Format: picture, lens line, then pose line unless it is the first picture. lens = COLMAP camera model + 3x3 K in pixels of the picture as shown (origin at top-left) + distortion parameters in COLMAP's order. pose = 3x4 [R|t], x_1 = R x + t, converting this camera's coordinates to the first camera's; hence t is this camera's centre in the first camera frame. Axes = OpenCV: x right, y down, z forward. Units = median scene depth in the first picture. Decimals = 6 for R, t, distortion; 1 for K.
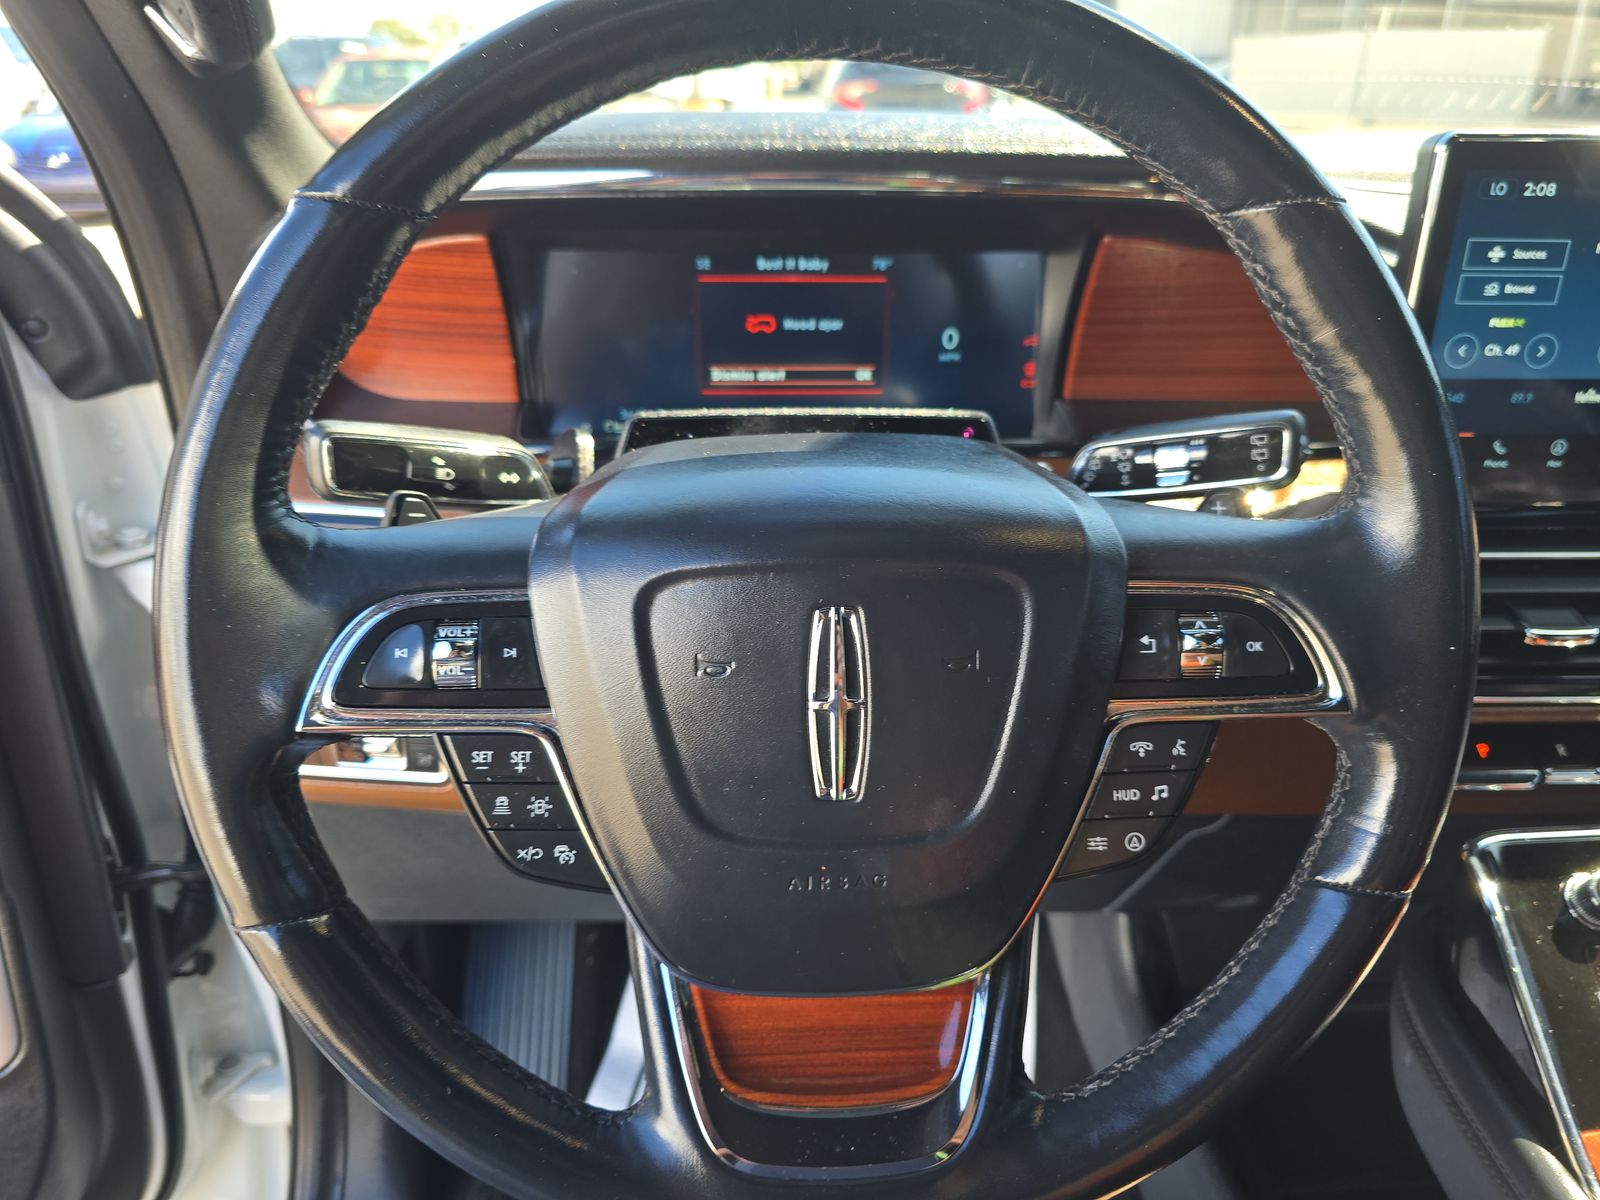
lens RADIAL K [[1057.3, 0, 801.1], [0, 1057.3, 589.6], [0, 0, 1]] dist [0.011859, -0.007755]
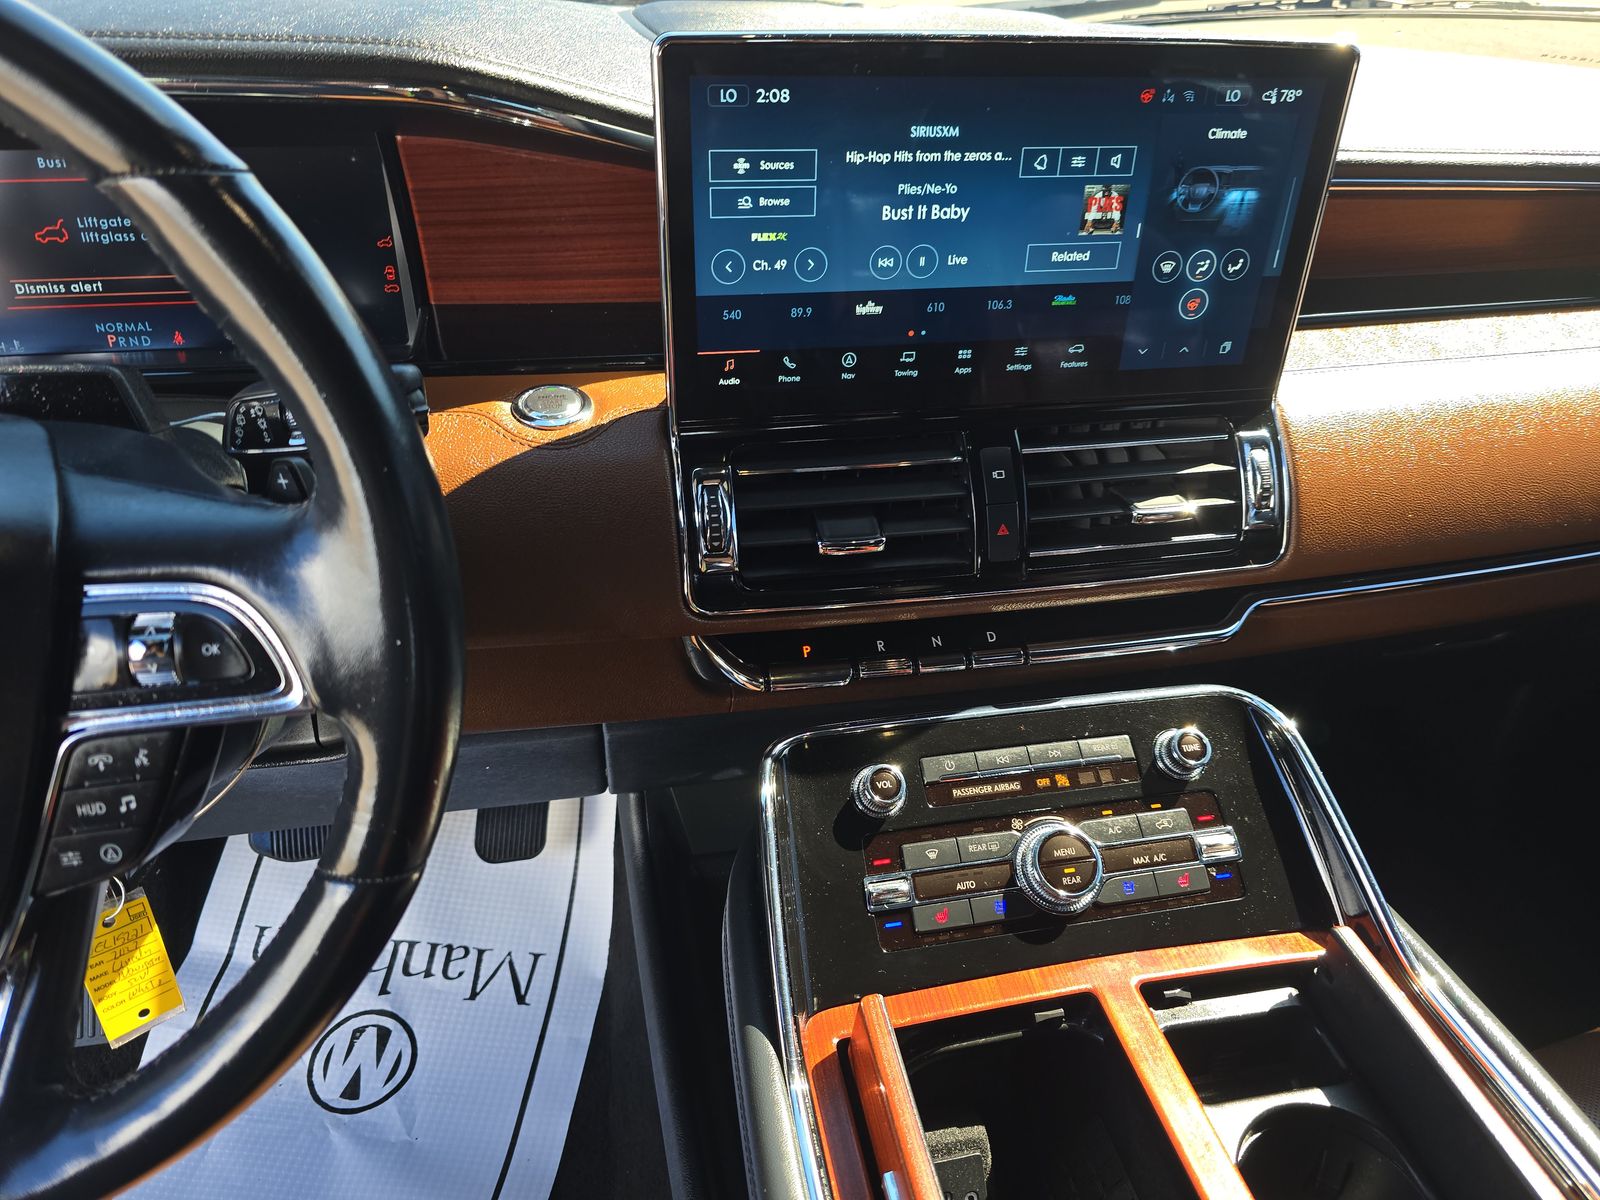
lens RADIAL K [[1057.3, 0, 799.1], [0, 1057.3, 607.2], [0, 0, 1]] dist [0.011859, -0.007755]
pose [[0.985154, -0.075253, 0.154299, 0.526304], [0.048809, 0.984490, 0.168513, -0.078563], [-0.164587, -0.158480, 0.973548, -0.017082]]
